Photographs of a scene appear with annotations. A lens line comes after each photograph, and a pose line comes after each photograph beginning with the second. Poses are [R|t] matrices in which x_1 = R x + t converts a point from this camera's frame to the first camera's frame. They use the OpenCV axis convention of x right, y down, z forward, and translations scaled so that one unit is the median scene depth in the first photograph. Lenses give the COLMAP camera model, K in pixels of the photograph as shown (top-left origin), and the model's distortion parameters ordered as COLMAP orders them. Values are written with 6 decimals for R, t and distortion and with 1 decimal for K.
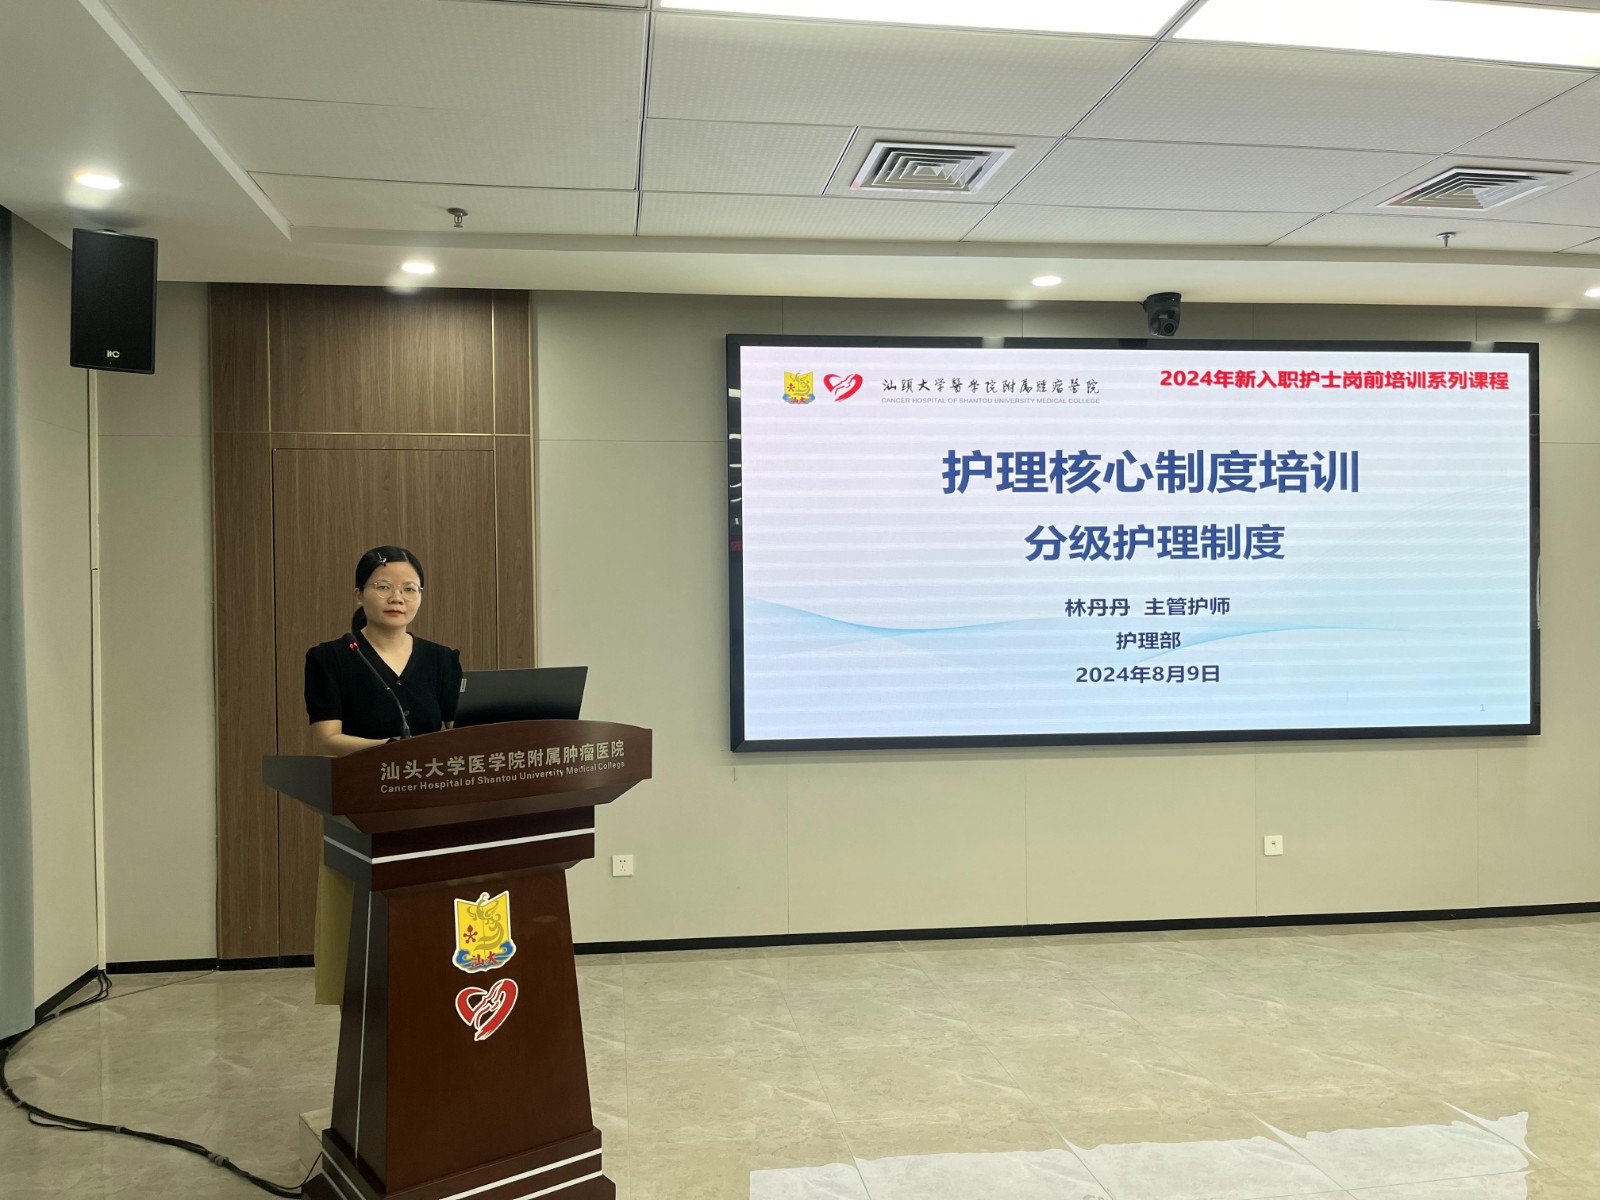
lens RADIAL K [[1158.1, 0, 800.0], [0, 1158.1, 600.0], [0, 0, 1]] dist [0.062884, -0.092619]
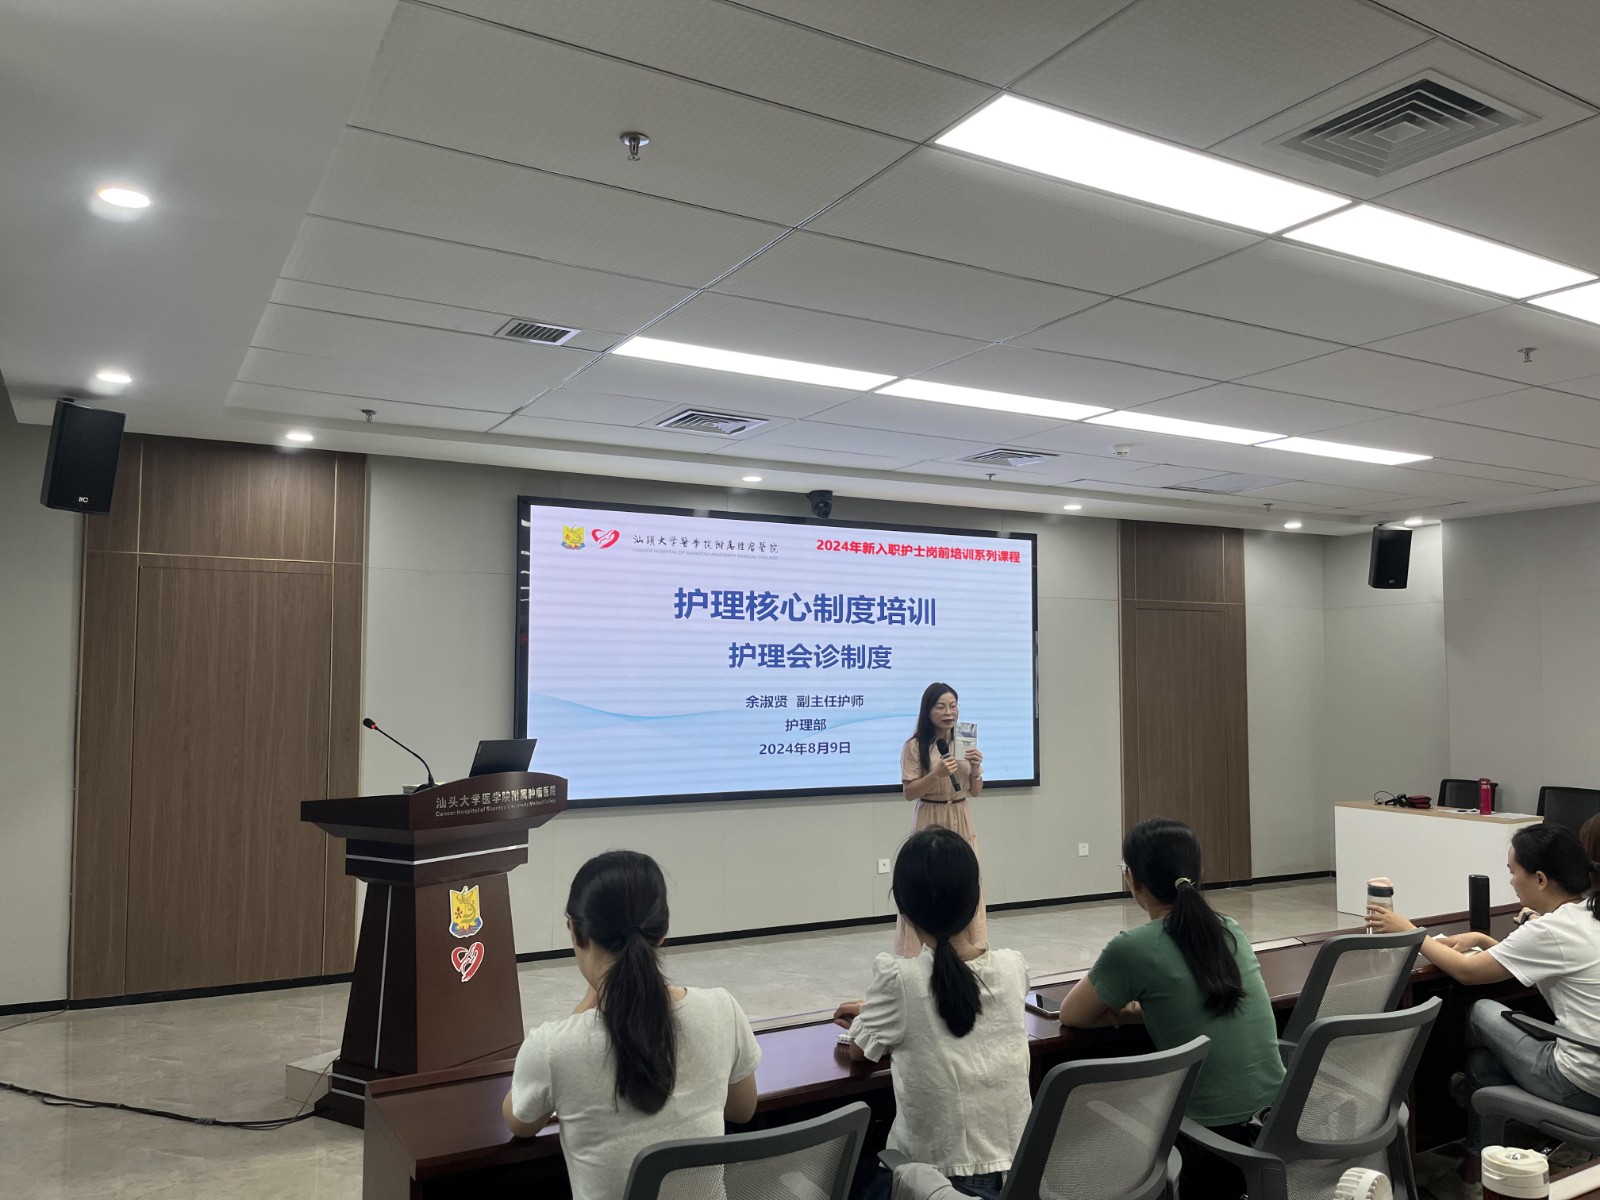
lens RADIAL K [[1158.1, 0, 800.0], [0, 1158.1, 600.0], [0, 0, 1]] dist [0.062884, -0.092619]
pose [[0.931790, 0.036938, 0.361113, -0.235188], [-0.008584, 0.996773, -0.079810, -0.004312], [-0.362896, 0.071266, 0.929100, -0.342748]]
